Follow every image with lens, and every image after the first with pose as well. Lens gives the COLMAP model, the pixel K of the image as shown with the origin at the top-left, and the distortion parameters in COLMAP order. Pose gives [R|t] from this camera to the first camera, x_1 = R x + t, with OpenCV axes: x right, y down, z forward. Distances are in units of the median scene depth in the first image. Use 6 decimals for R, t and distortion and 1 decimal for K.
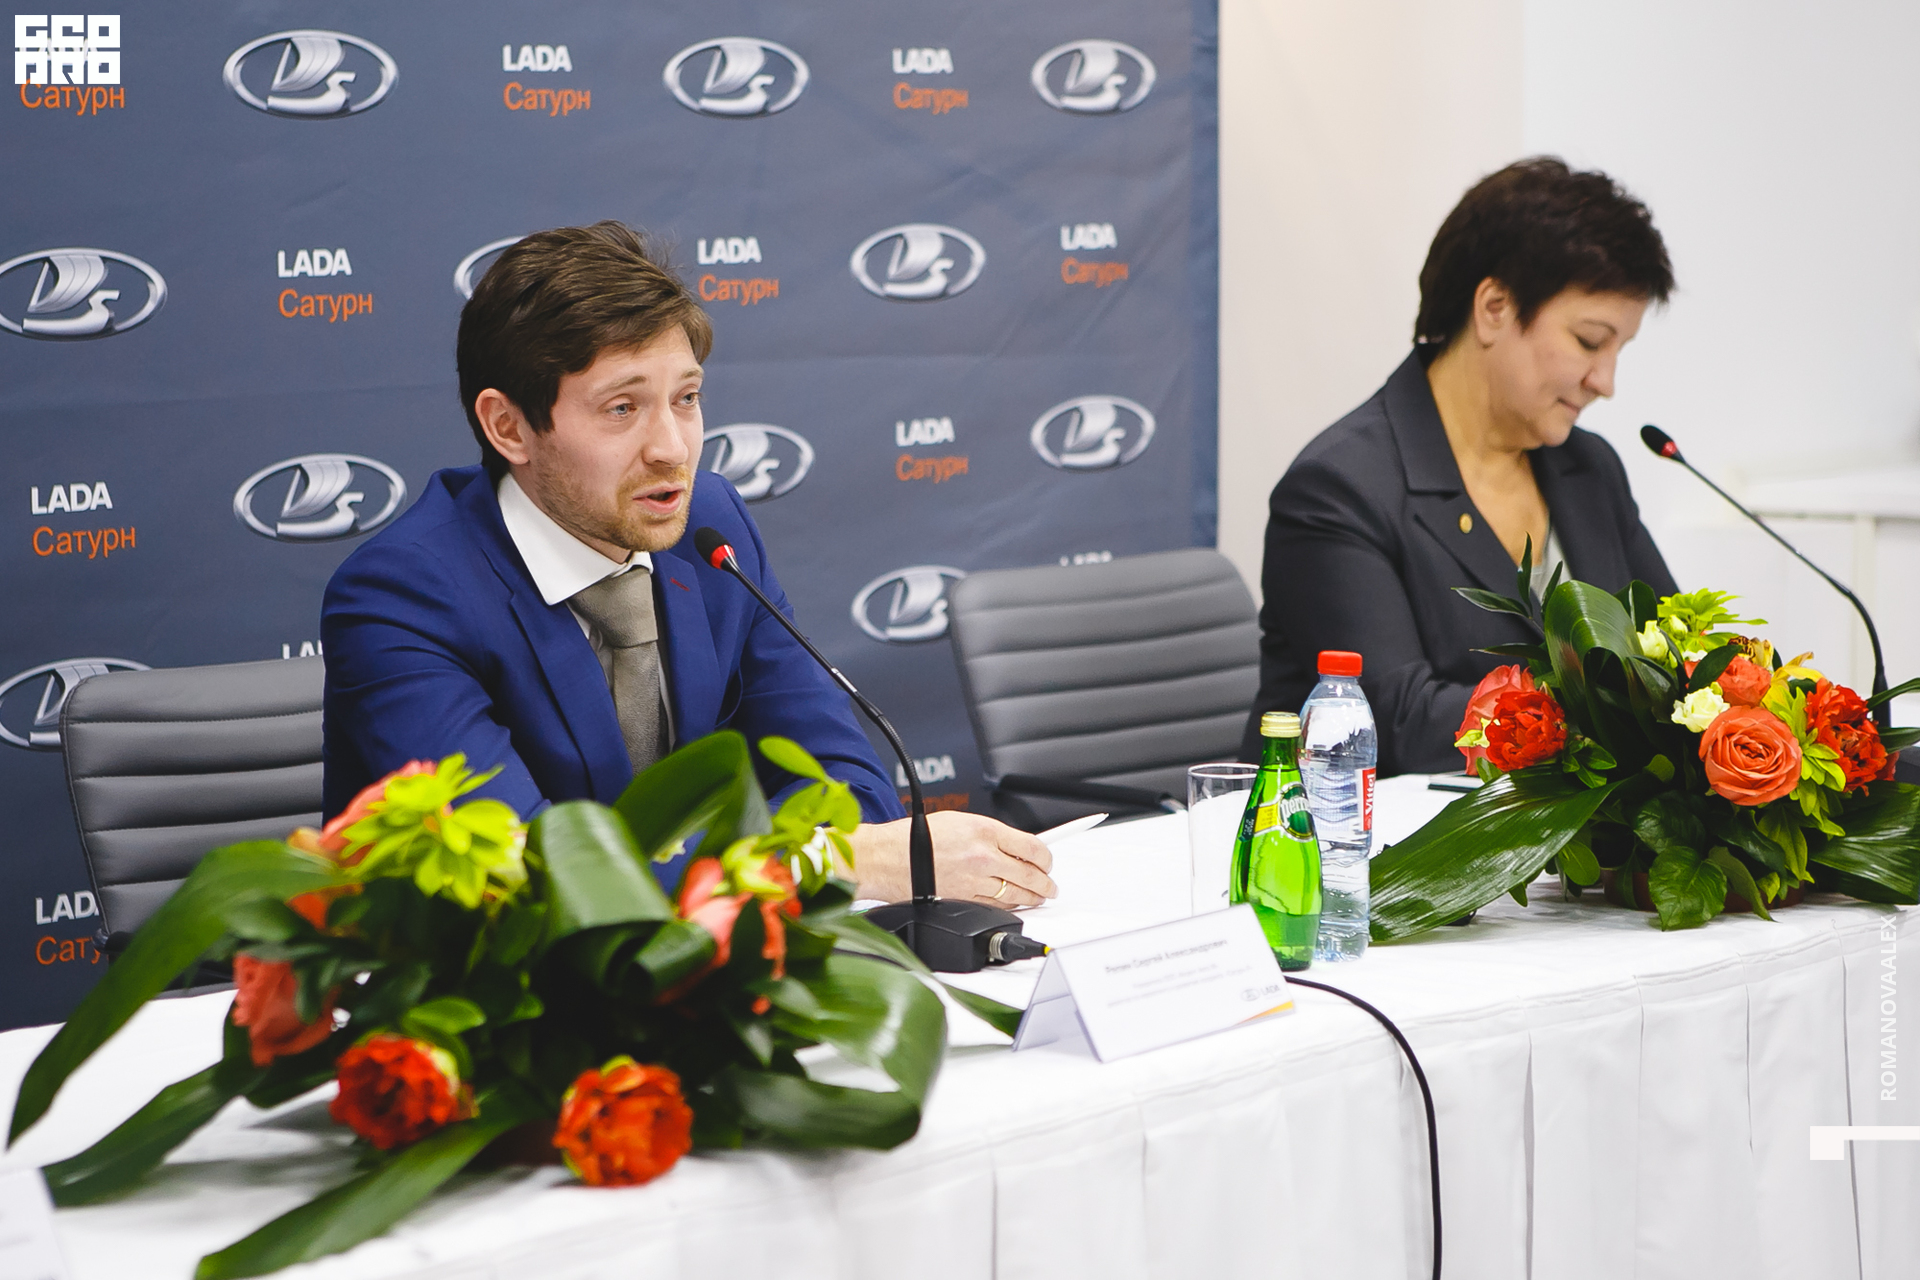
lens RADIAL K [[4720.3, 0, 902.4], [0, 4720.3, 459.8], [0, 0, 1]] dist [0.168411, 0.404682]
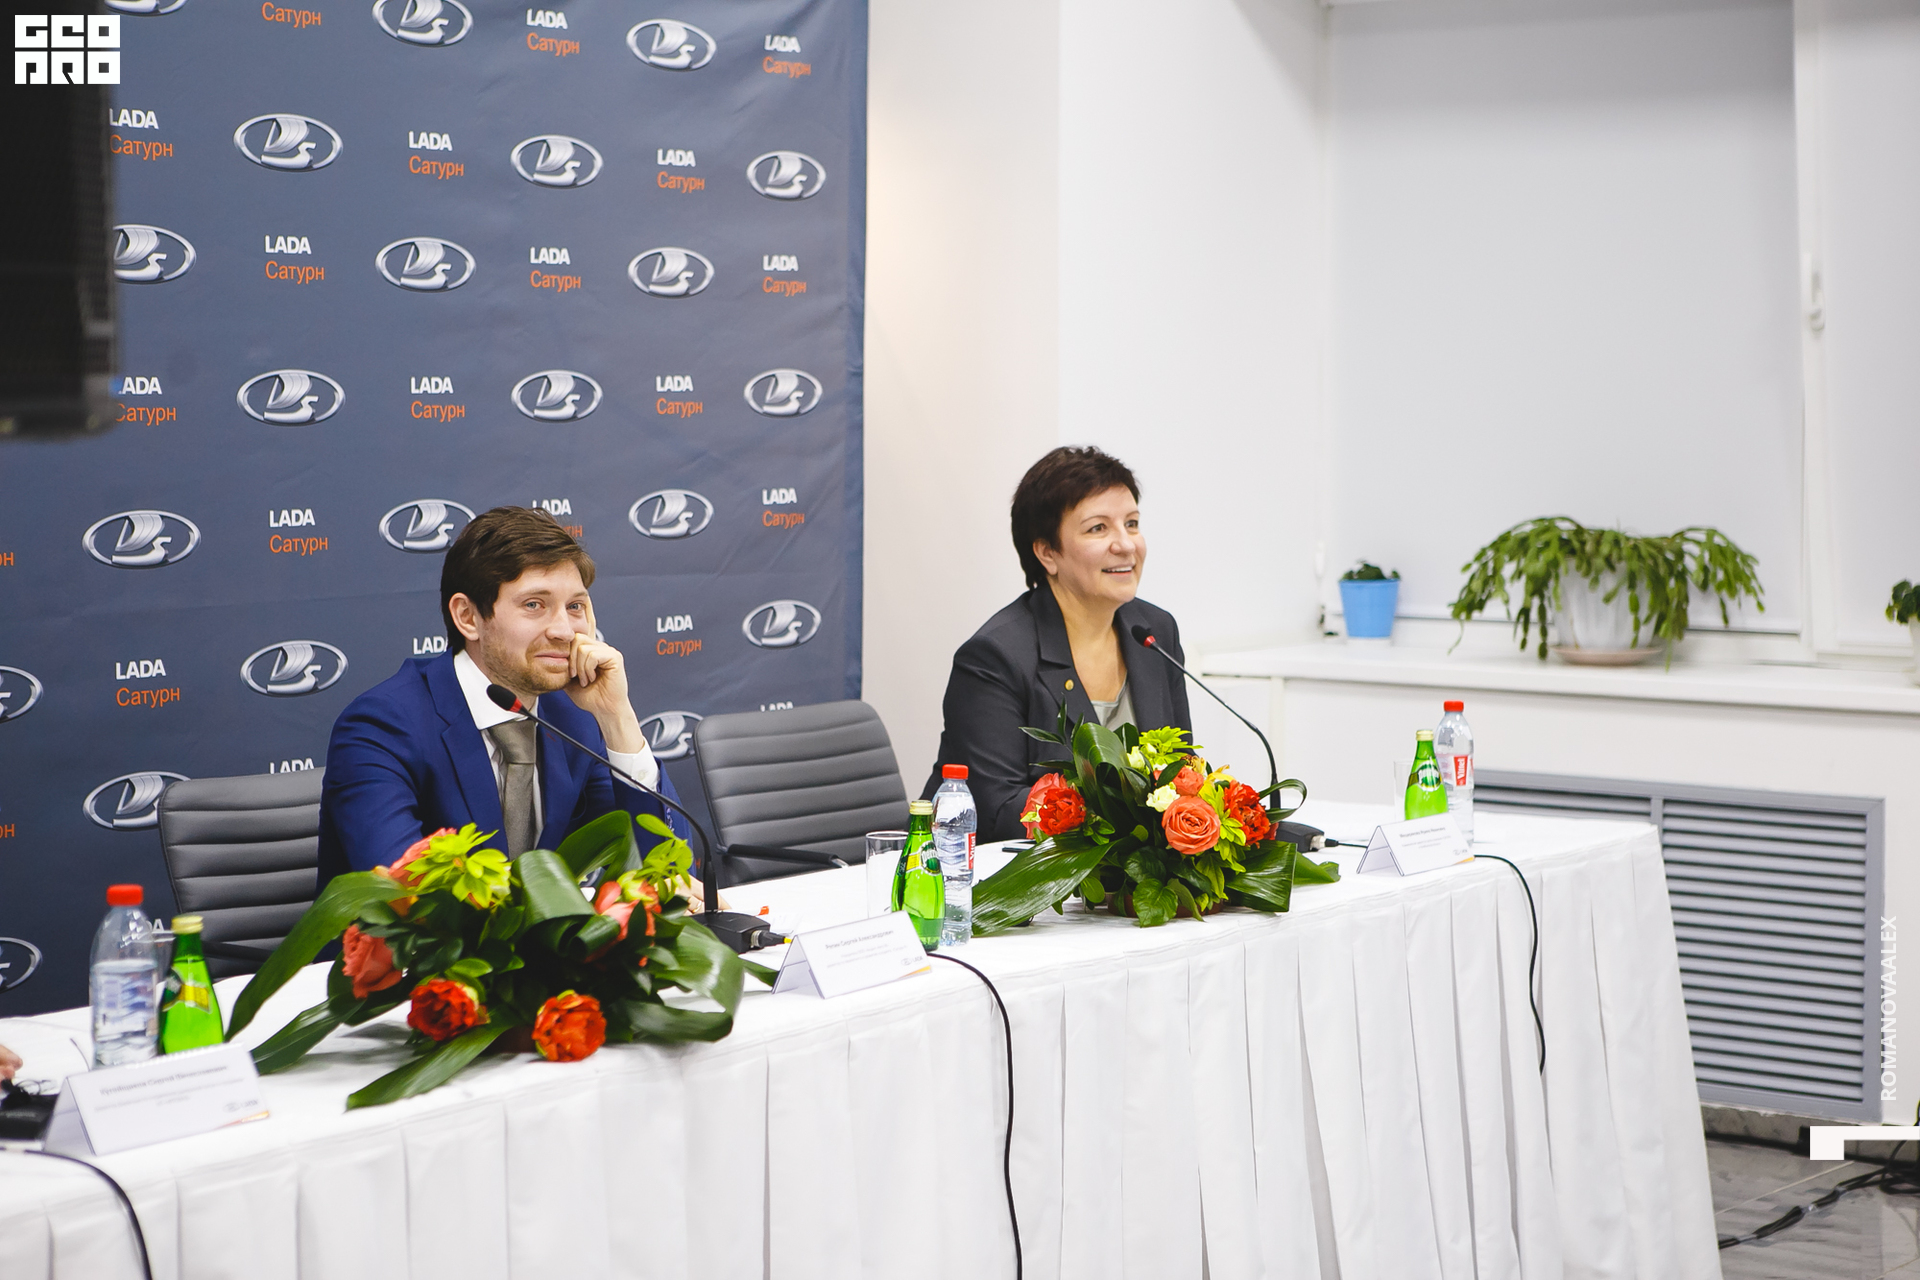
lens RADIAL K [[3828.3, 0, 960.0], [0, 3828.3, 640.0], [0, 0, 1]] dist [0.257951, -1.048335]
pose [[0.994287, 0.001864, 0.106723, -0.051586], [-0.002643, 0.999971, 0.007163, -0.013957], [-0.106707, -0.007404, 0.994263, -0.361078]]
